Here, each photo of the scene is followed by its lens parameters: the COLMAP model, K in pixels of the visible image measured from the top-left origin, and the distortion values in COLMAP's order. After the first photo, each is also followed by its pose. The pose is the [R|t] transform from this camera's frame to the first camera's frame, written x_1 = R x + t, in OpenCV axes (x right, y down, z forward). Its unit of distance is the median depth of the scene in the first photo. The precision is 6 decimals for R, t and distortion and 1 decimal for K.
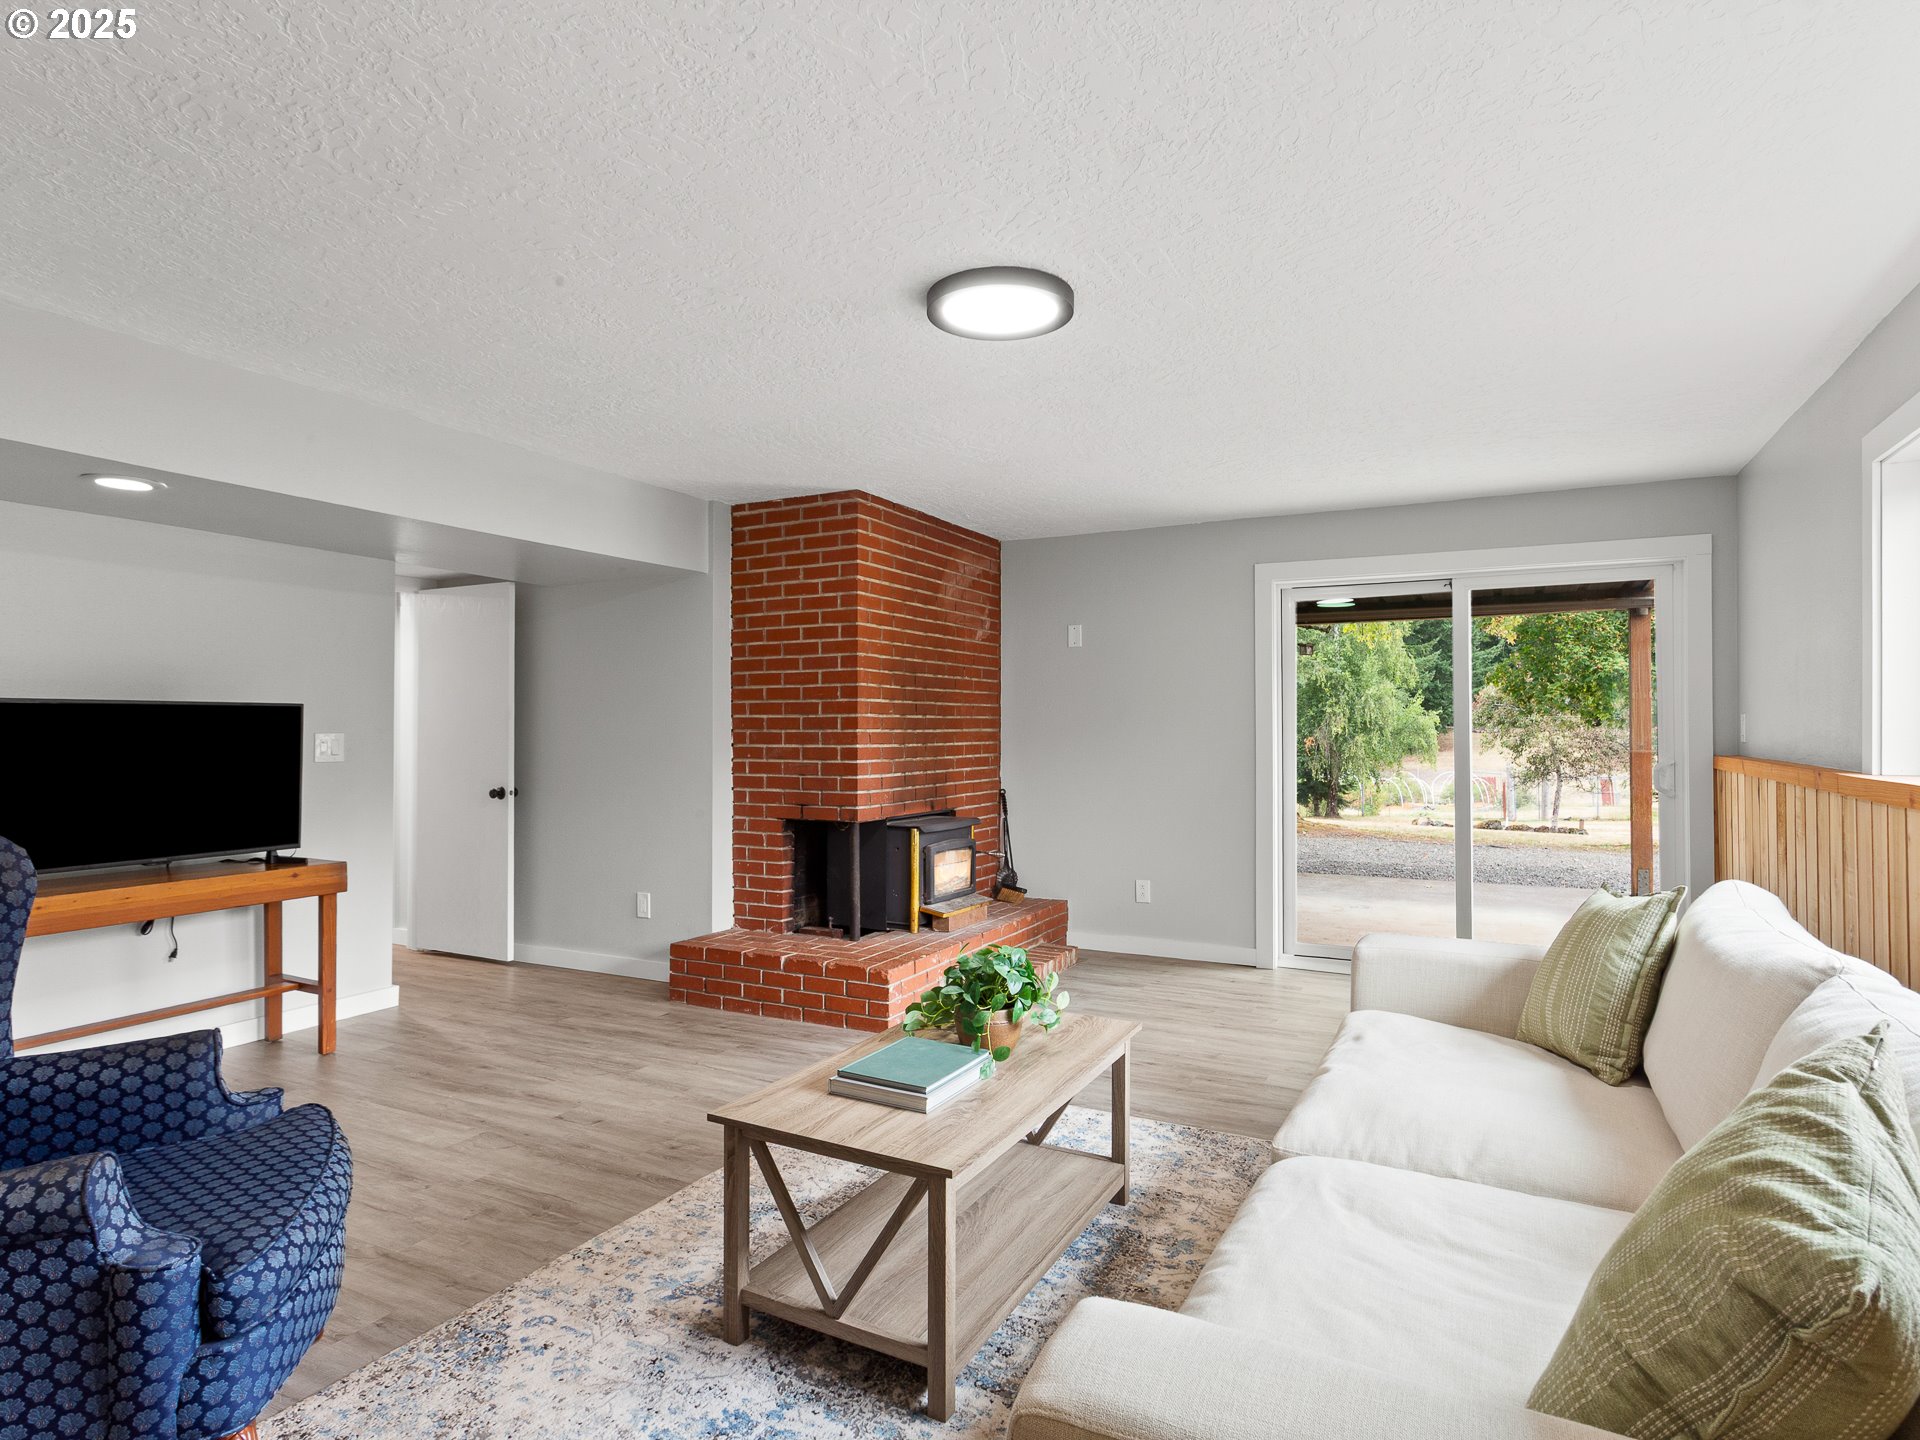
lens RADIAL K [[1047.2, 0, 967.7], [0, 1047.2, 717.5], [0, 0, 1]] dist [-0.011785, 0.005761]
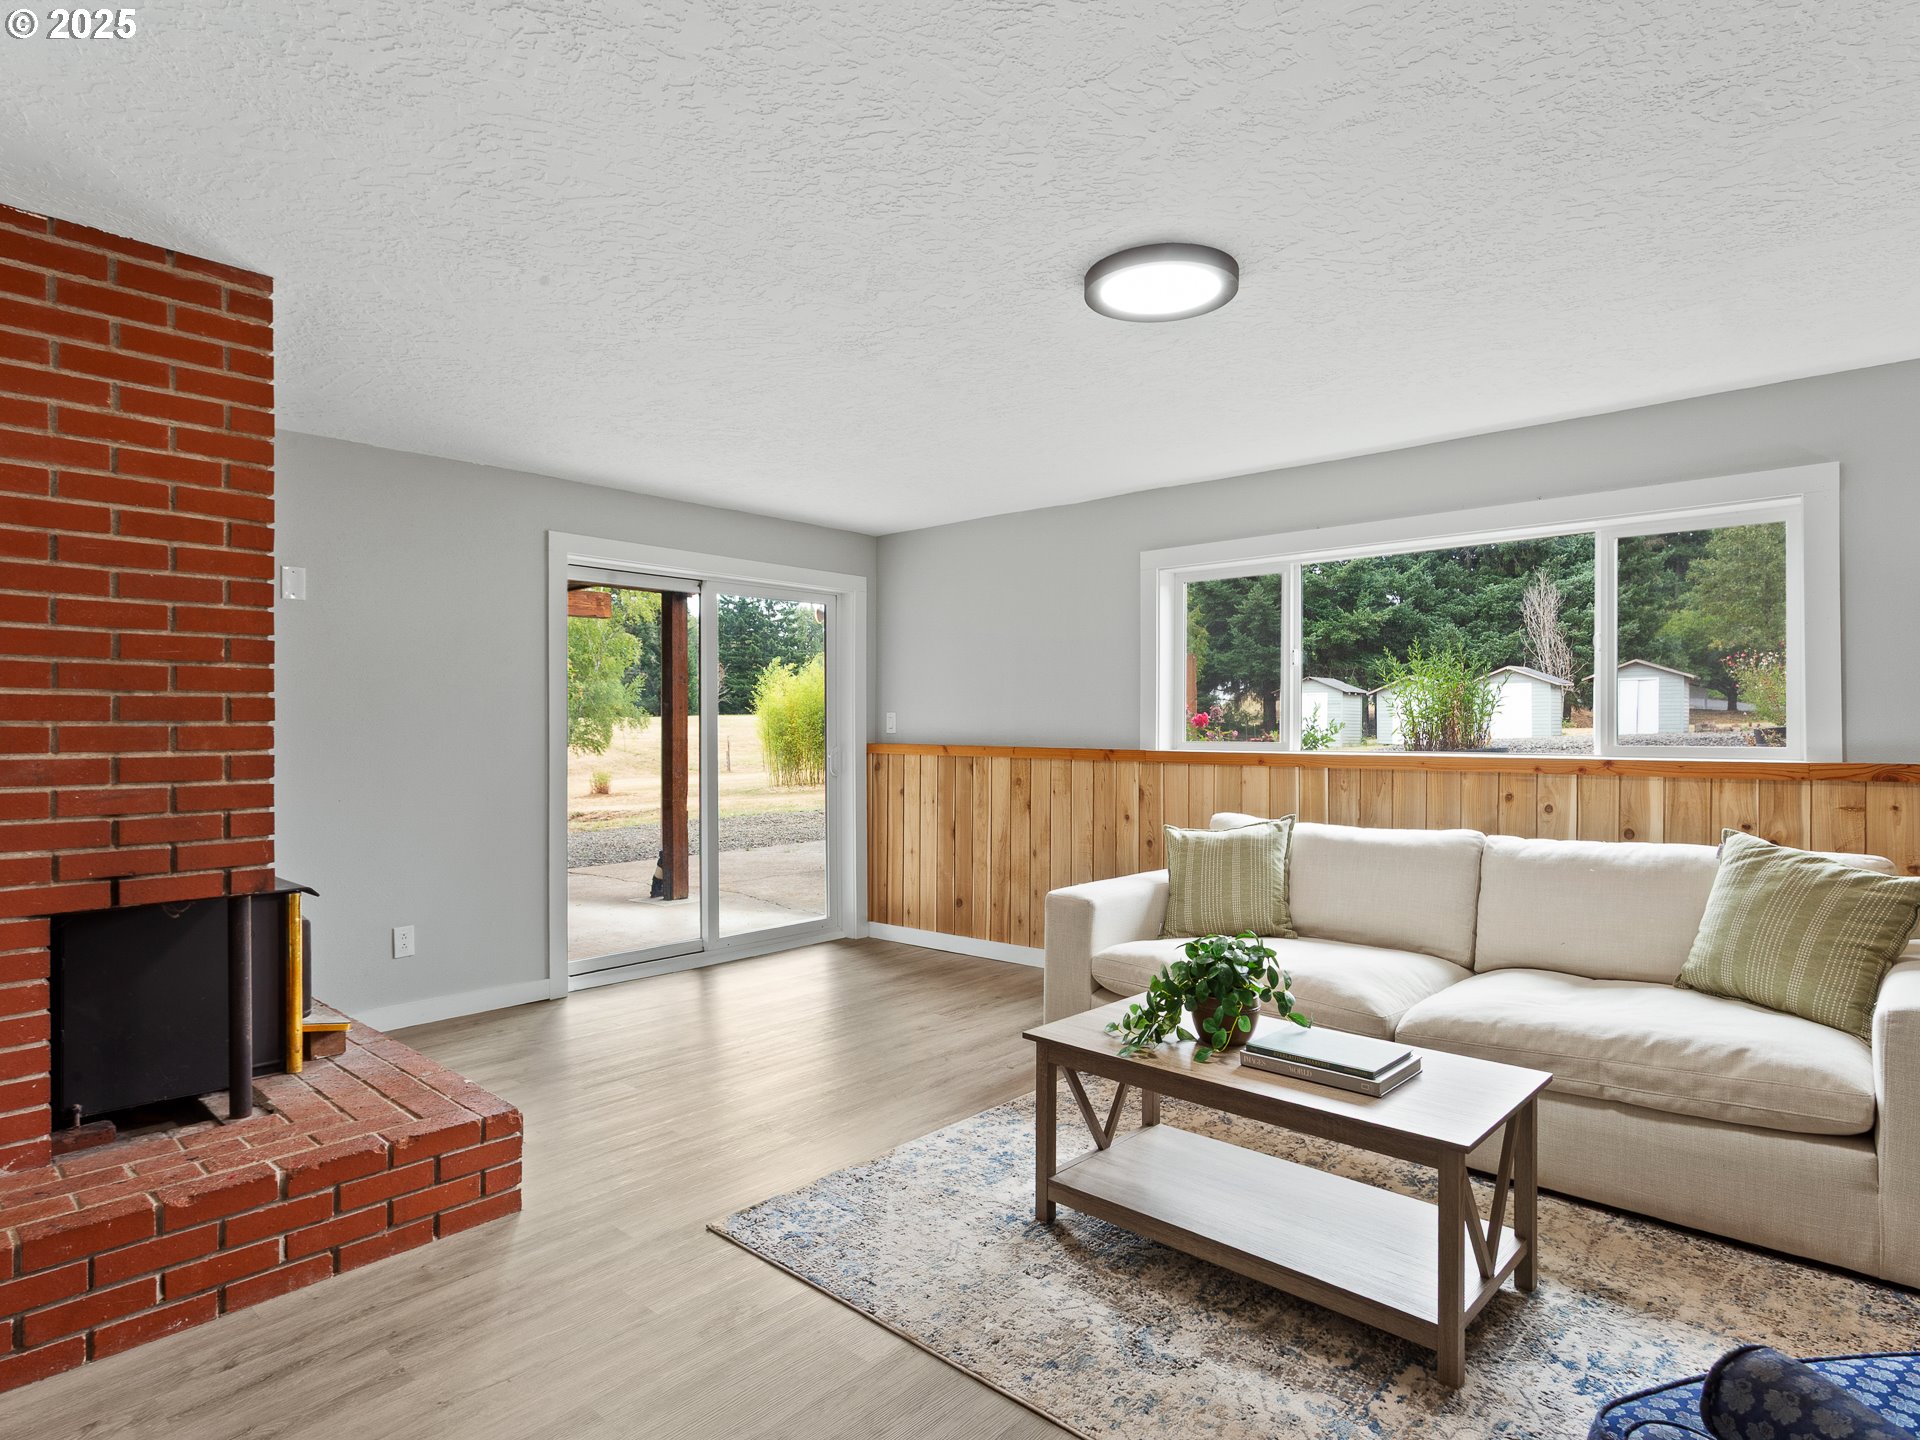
lens RADIAL K [[1047.2, 0, 964.1], [0, 1047.2, 725.5], [0, 0, 1]] dist [-0.011785, 0.005761]
pose [[0.265734, -0.000220, 0.964046, -0.585636], [-0.010394, 0.999941, 0.003093, 0.008911], [-0.963990, -0.010842, 0.265716, 0.563999]]
